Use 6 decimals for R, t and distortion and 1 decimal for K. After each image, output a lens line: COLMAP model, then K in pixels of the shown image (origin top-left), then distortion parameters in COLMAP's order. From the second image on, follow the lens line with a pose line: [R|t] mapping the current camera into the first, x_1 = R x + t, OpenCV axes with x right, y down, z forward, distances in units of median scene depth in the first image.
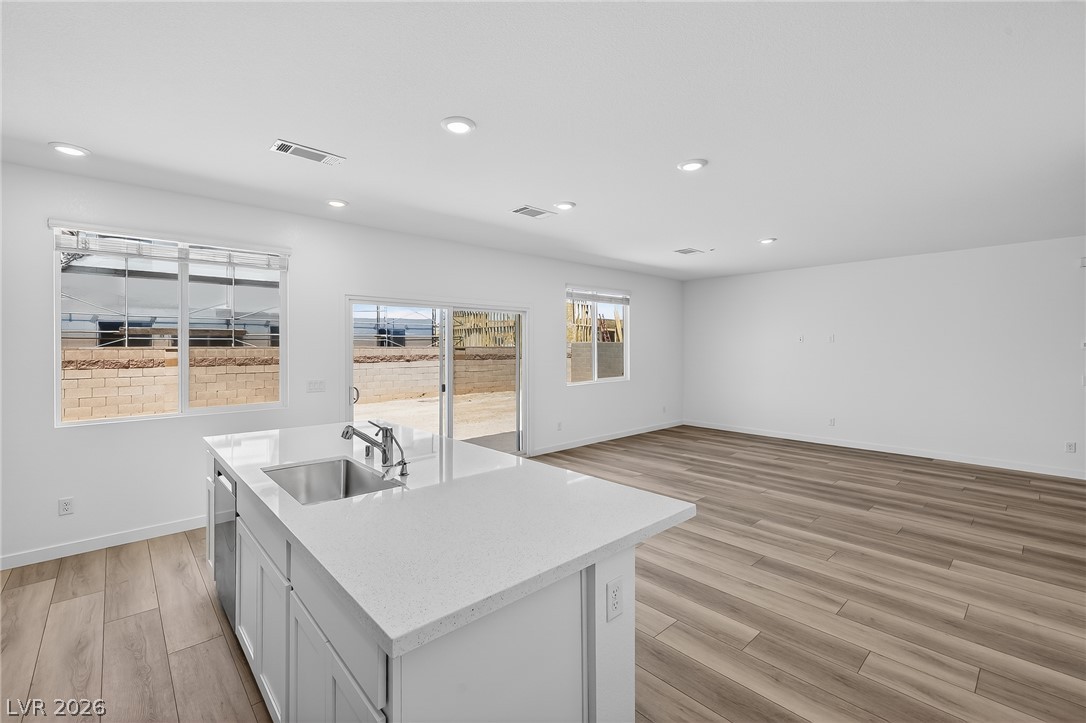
lens RADIAL K [[465.8, 0, 546.1], [0, 465.8, 345.3], [0, 0, 1]] dist [-0.001932, -0.000124]
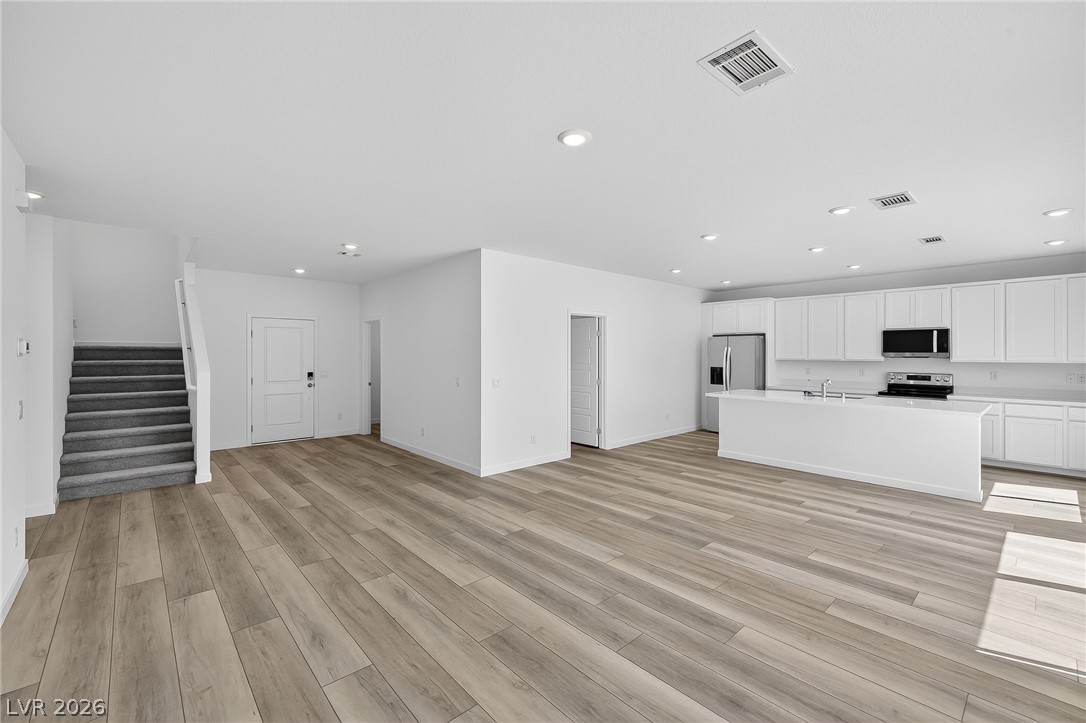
lens RADIAL K [[456.3, 0, 540.6], [0, 456.3, 356.5], [0, 0, 1]] dist [-0.000469, -0.000013]
pose [[-0.999815, 0.000529, 0.019226, 0.719473], [0.000570, 0.999998, 0.002105, 0.010141], [-0.019225, 0.002116, -0.999813, 2.141383]]
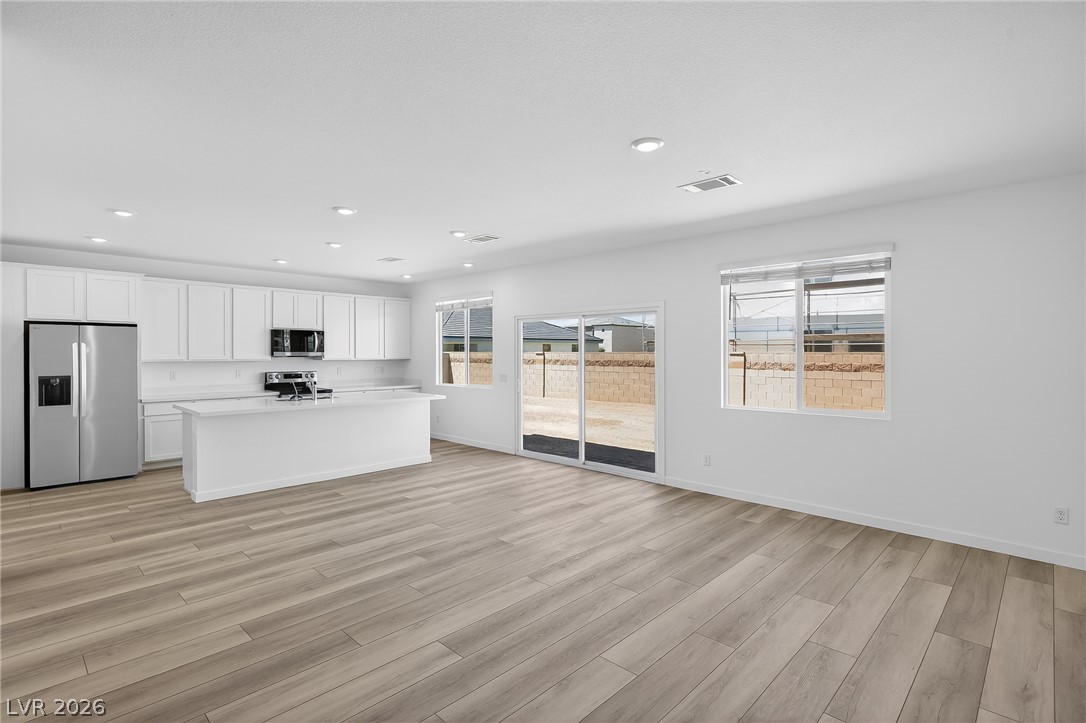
lens RADIAL K [[529.7, 0, 543.0], [0, 529.7, 354.8], [0, 0, 1]] dist [0.002536, 0.000349]
pose [[0.053855, 0.005988, -0.998531, 1.509400], [0.003331, 0.999975, 0.006177, 0.000679], [0.998543, -0.003659, 0.053834, 1.227170]]
